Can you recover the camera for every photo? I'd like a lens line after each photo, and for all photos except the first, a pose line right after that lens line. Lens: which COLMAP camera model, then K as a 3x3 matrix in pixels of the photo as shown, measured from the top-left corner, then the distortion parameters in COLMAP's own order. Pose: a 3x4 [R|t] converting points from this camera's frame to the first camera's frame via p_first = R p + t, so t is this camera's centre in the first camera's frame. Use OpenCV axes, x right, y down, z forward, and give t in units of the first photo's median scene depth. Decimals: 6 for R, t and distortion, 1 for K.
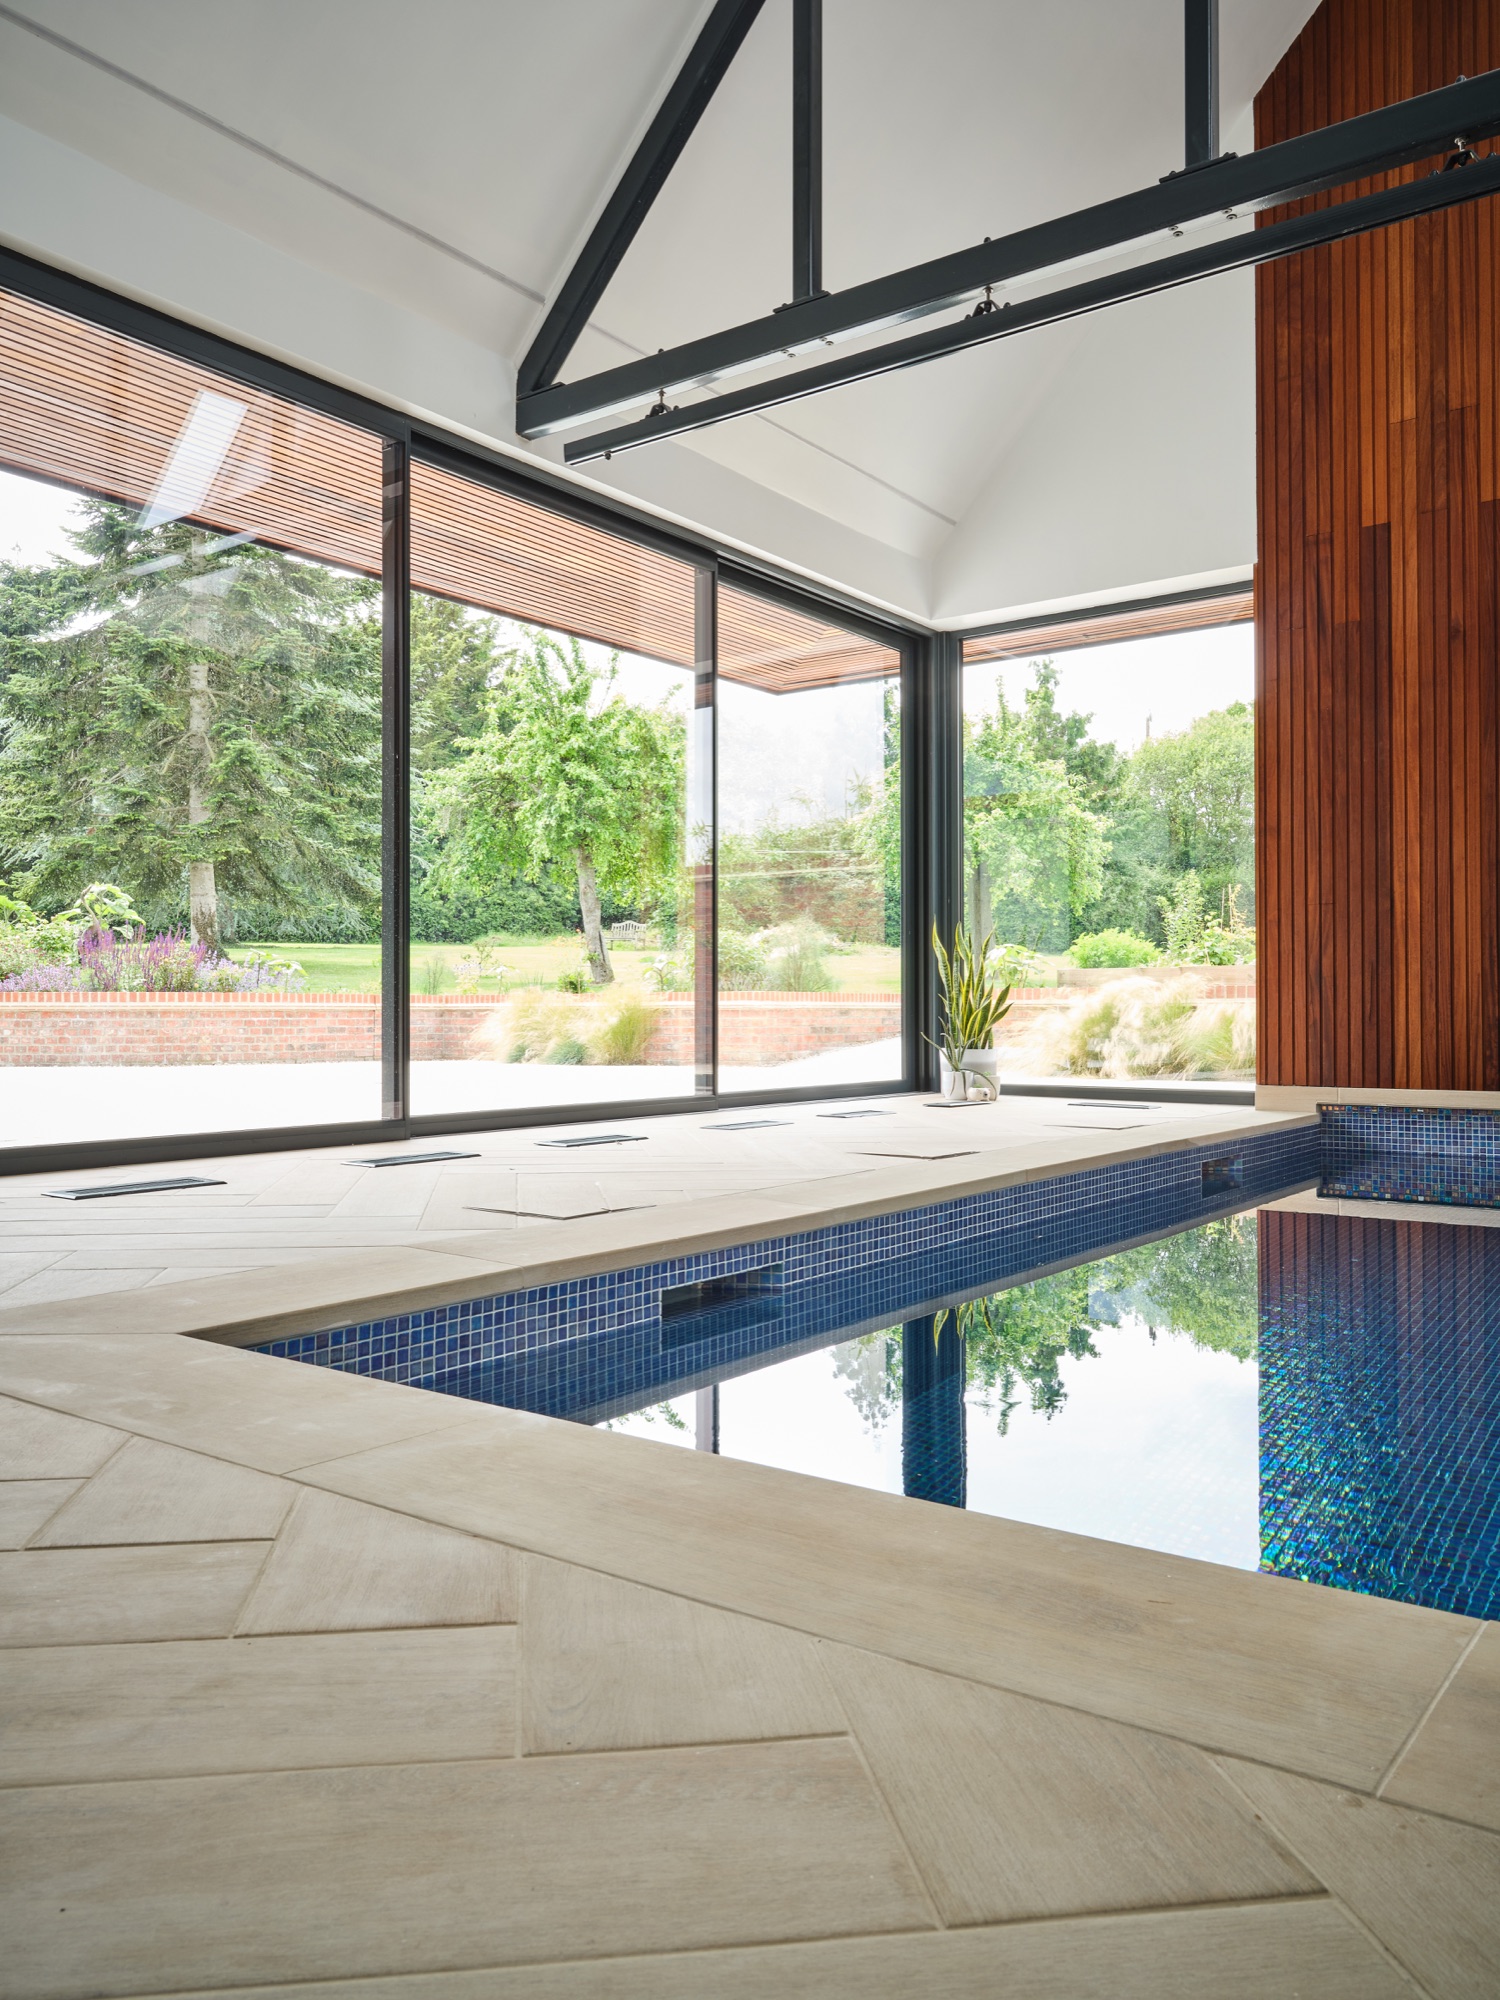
lens RADIAL K [[1454.0, 0, 697.9], [0, 1454.0, 1000.0], [0, 0, 1]] dist [-0.004563, 0.000339]
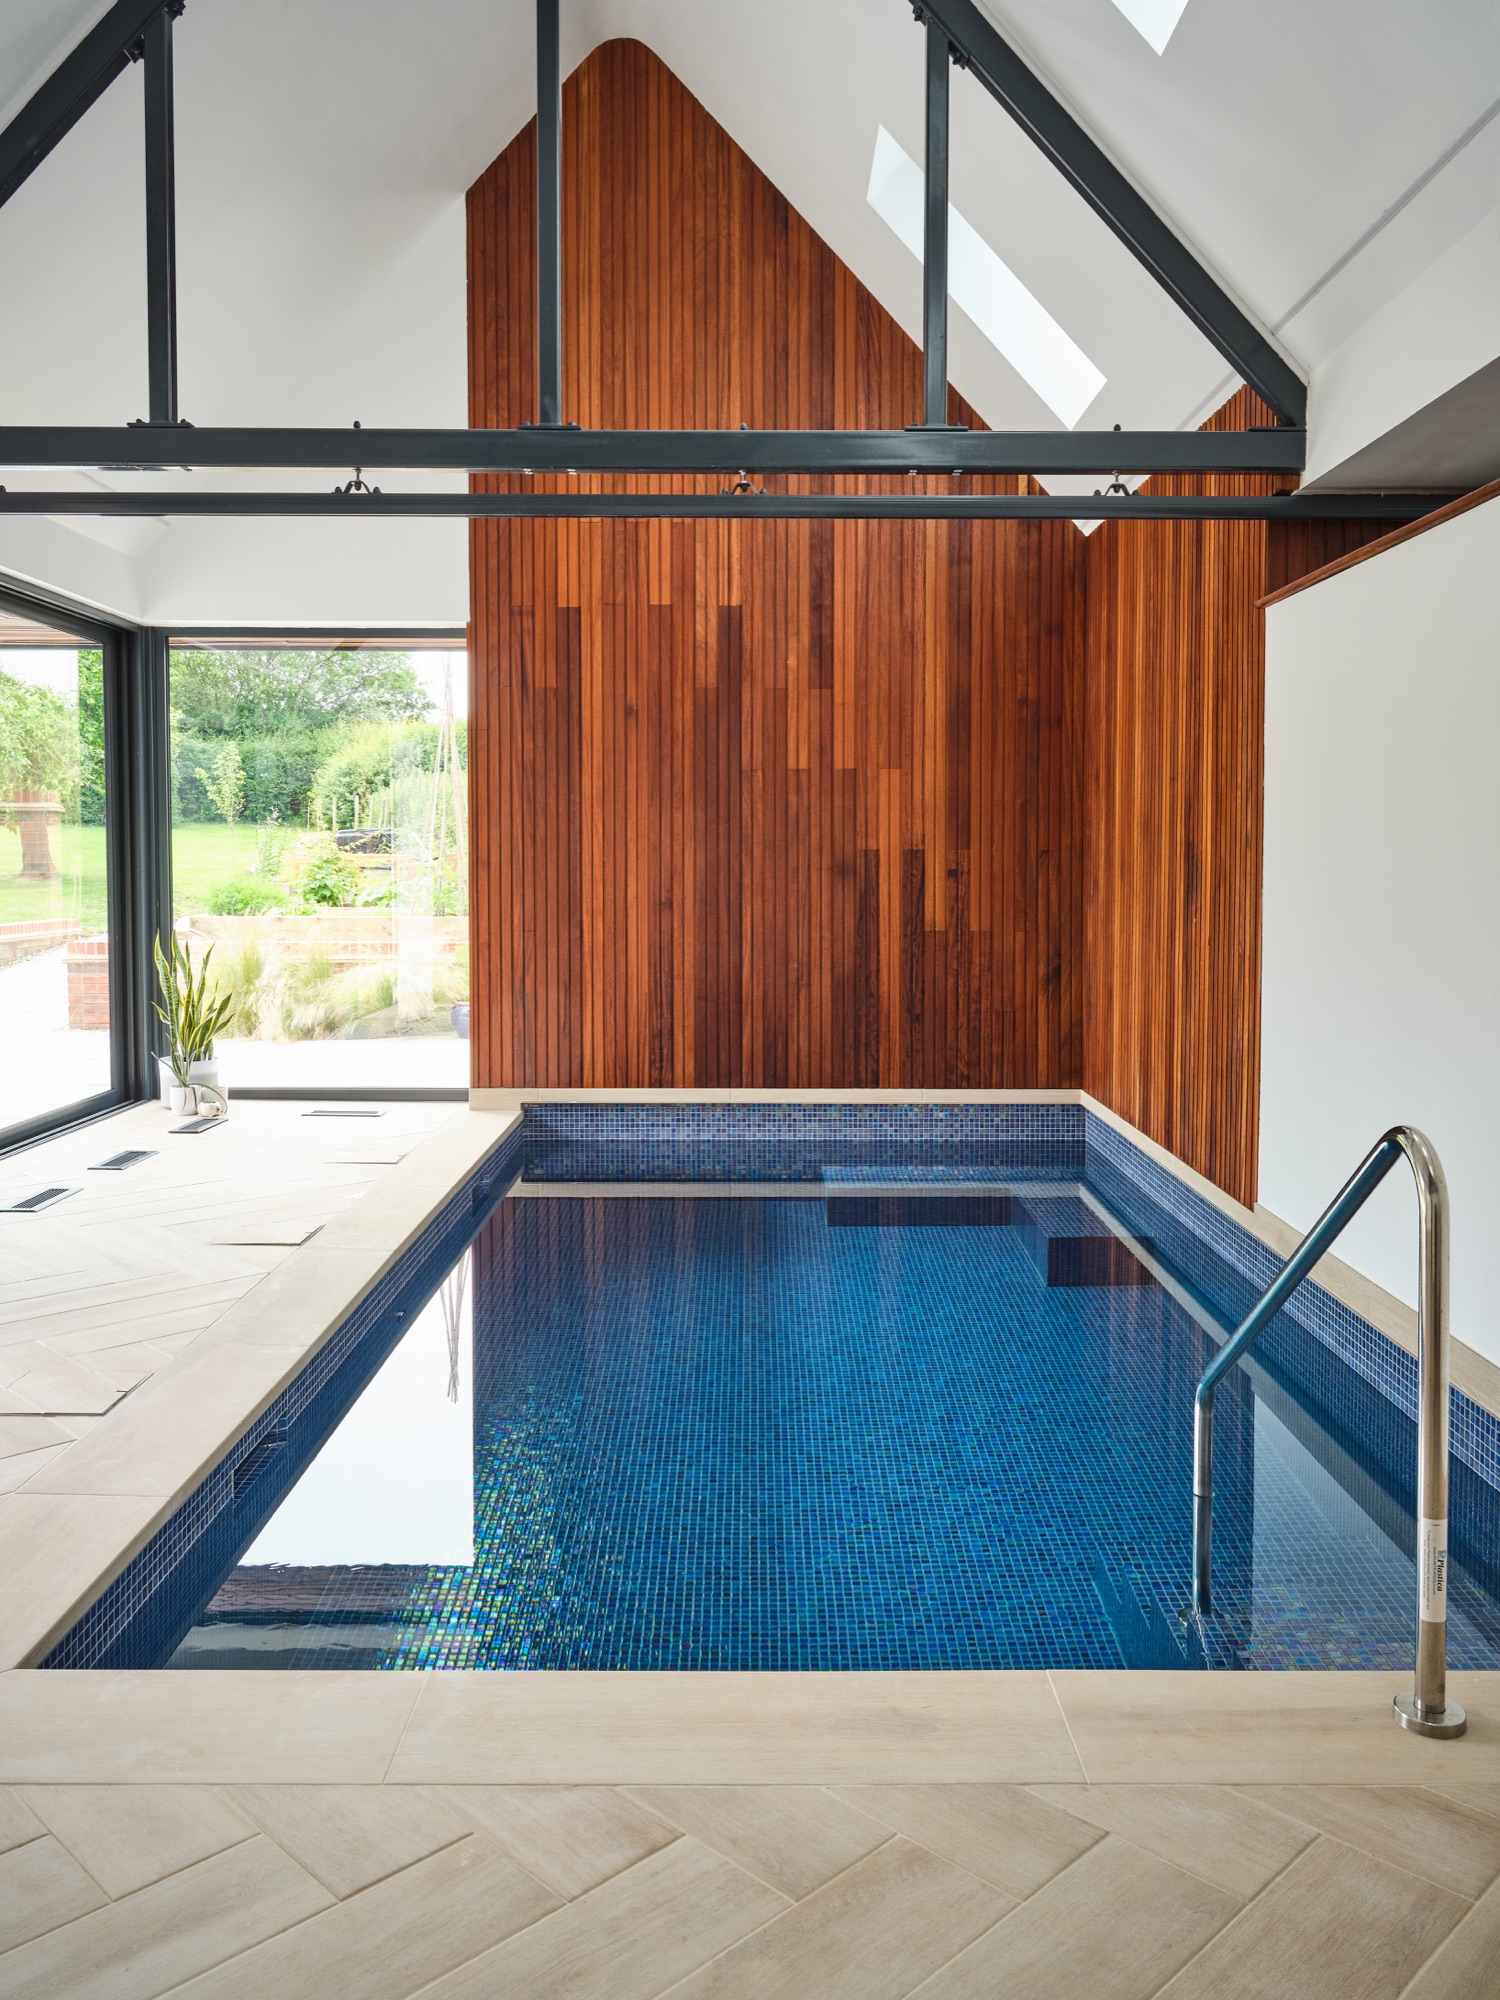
lens RADIAL K [[1474.5, 0, 750.0], [0, 1474.5, 1000.0], [0, 0, 1]] dist [-0.004683, 0.001896]
pose [[0.807135, -0.026798, 0.589759, -0.121729], [-0.005907, 0.998553, 0.053457, -0.077324], [-0.590337, -0.046630, 0.805808, -0.052391]]
